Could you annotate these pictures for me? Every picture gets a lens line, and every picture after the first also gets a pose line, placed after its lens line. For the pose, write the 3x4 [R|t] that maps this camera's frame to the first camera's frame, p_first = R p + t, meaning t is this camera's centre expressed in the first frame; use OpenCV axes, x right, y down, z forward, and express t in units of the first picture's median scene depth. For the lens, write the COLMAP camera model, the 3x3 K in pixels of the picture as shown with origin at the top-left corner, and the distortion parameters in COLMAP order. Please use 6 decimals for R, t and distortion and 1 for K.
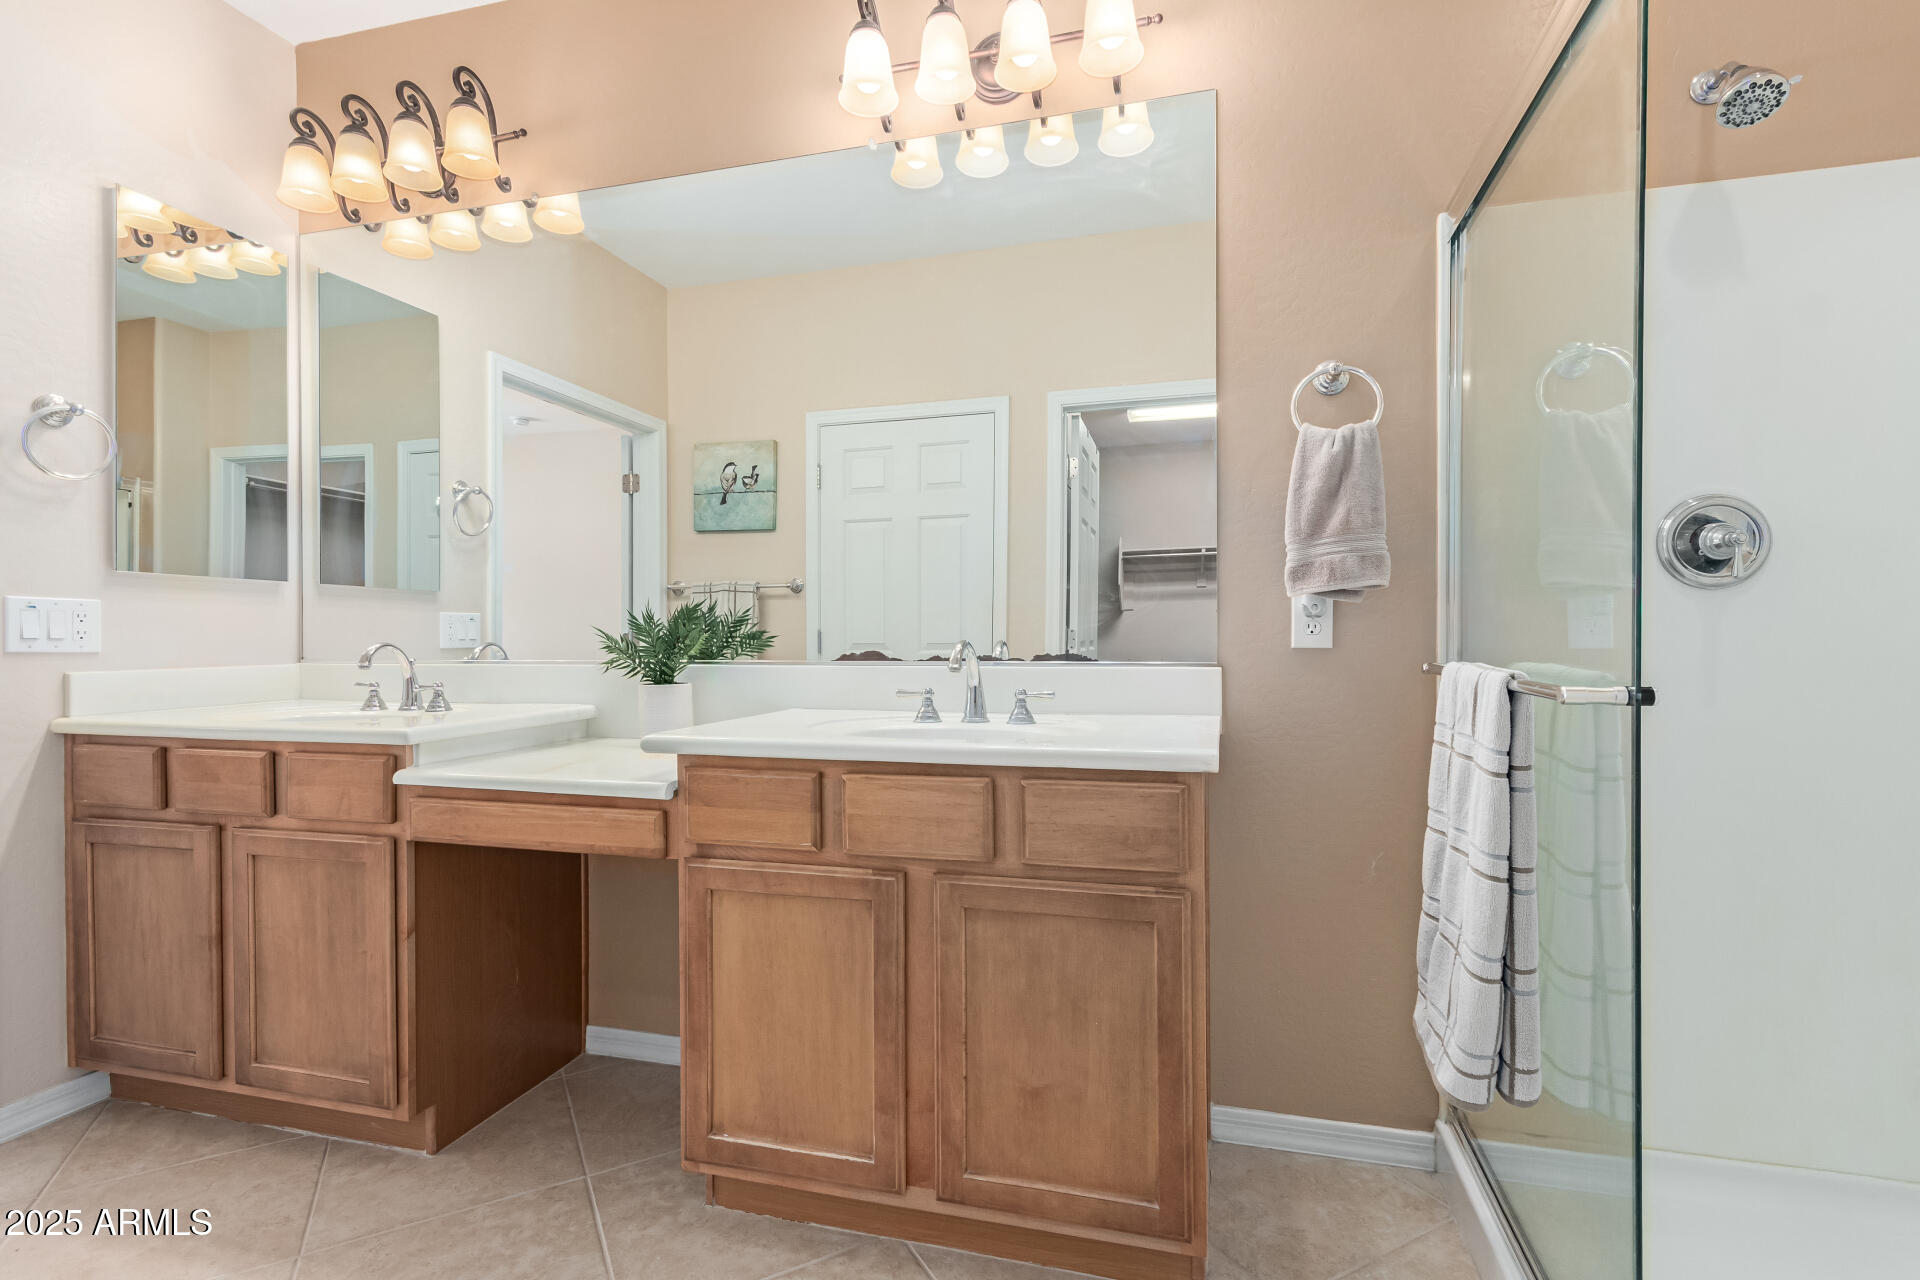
lens RADIAL K [[885.4, 0, 969.7], [0, 885.4, 641.4], [0, 0, 1]] dist [0.004632, 0.000636]
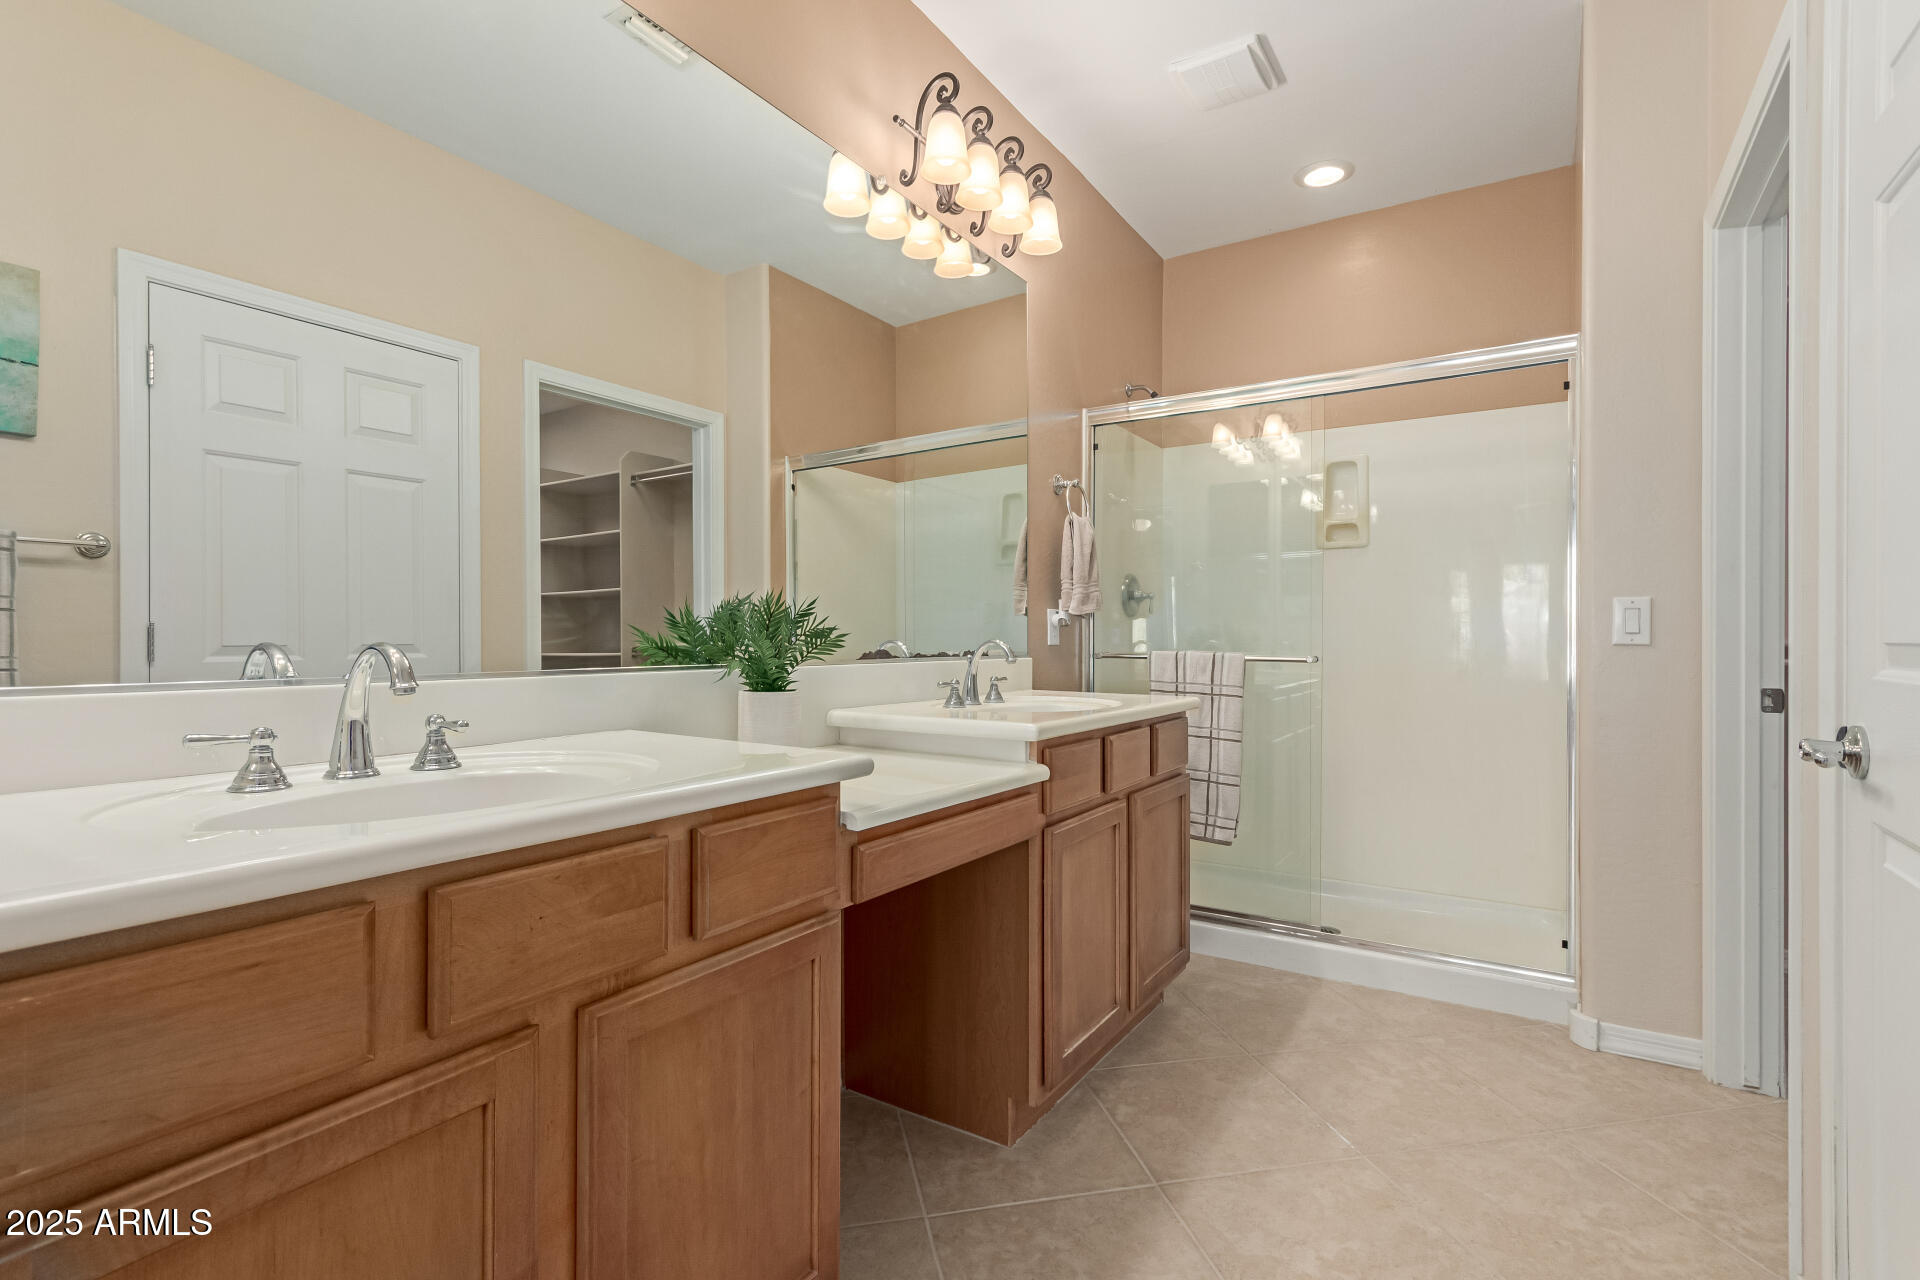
lens RADIAL K [[885.4, 0, 969.7], [0, 885.4, 641.4], [0, 0, 1]] dist [0.004632, 0.000636]
pose [[0.305772, 0.001947, 0.952103, -1.104736], [0.003201, 0.999990, -0.003073, 0.004097], [-0.952099, 0.003988, 0.305763, 0.569847]]
